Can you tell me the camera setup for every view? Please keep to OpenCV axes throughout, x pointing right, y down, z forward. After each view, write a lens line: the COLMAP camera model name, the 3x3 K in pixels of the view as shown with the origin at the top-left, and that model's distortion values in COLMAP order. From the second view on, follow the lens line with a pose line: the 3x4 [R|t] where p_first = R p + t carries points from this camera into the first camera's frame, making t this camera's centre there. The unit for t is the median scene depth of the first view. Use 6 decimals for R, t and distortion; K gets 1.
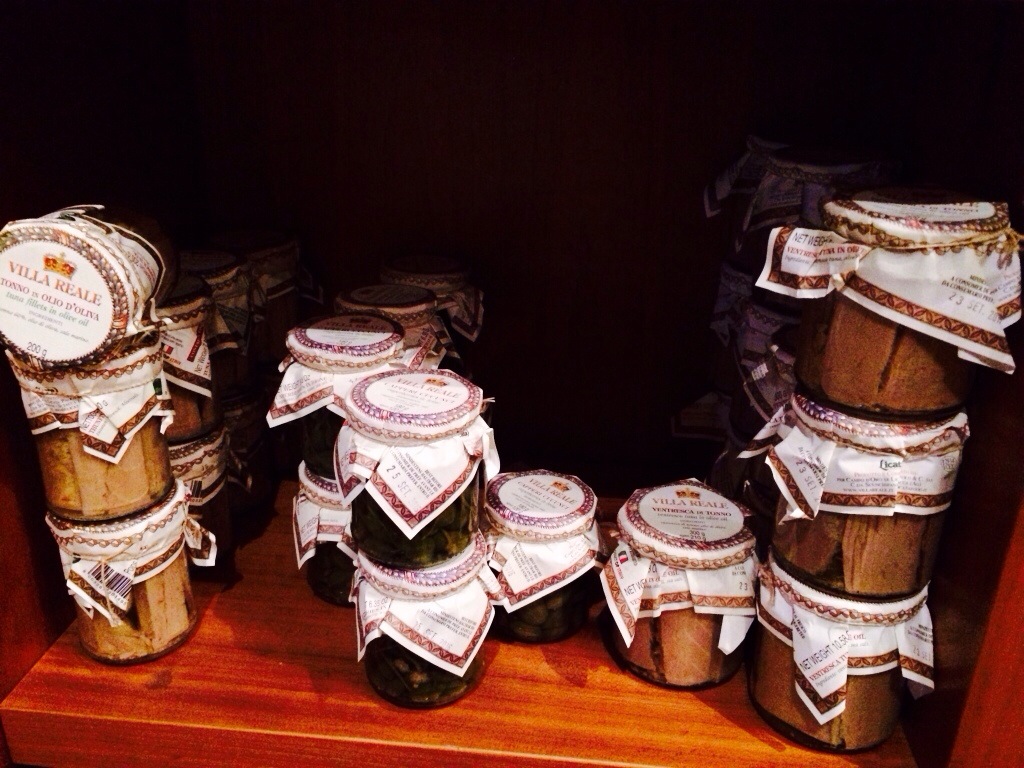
lens RADIAL K [[896.3, 0, 509.8], [0, 896.3, 379.0], [0, 0, 1]] dist [0.078140, -0.122400]
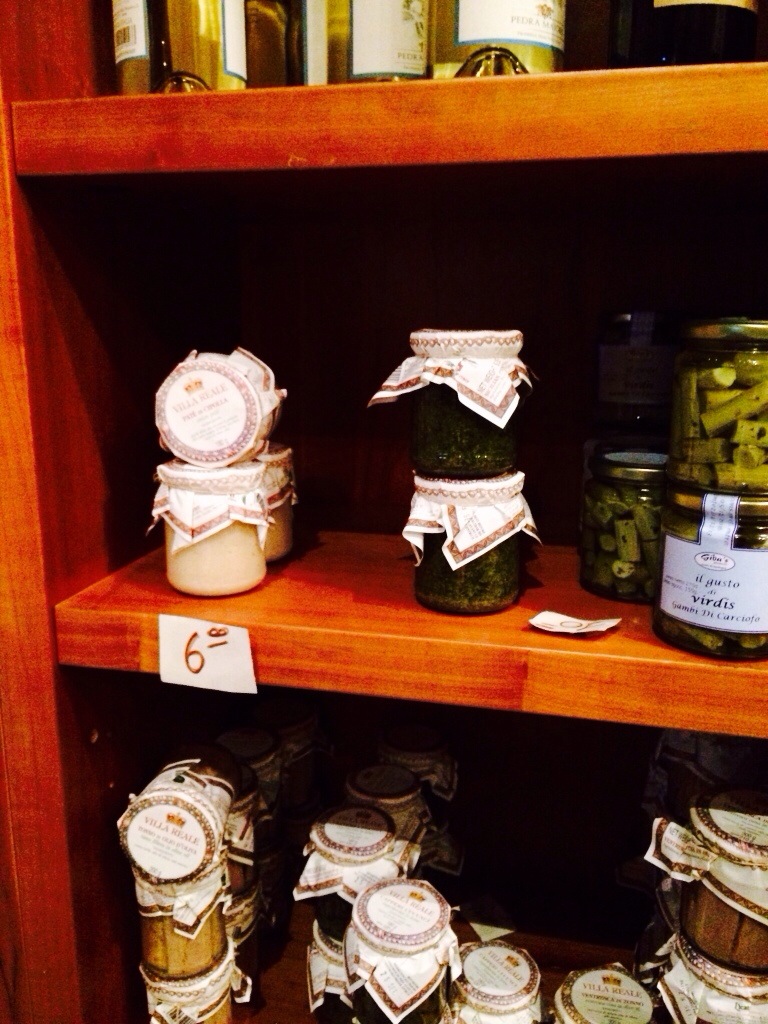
lens RADIAL K [[896.3, 0, 377.3], [0, 896.3, 507.1], [0, 0, 1]] dist [0.078140, -0.122400]
pose [[0.990490, 0.011445, -0.137110, 0.041017], [-0.033783, 0.986259, -0.161718, -0.350918], [0.133375, 0.164812, 0.977266, -0.465186]]
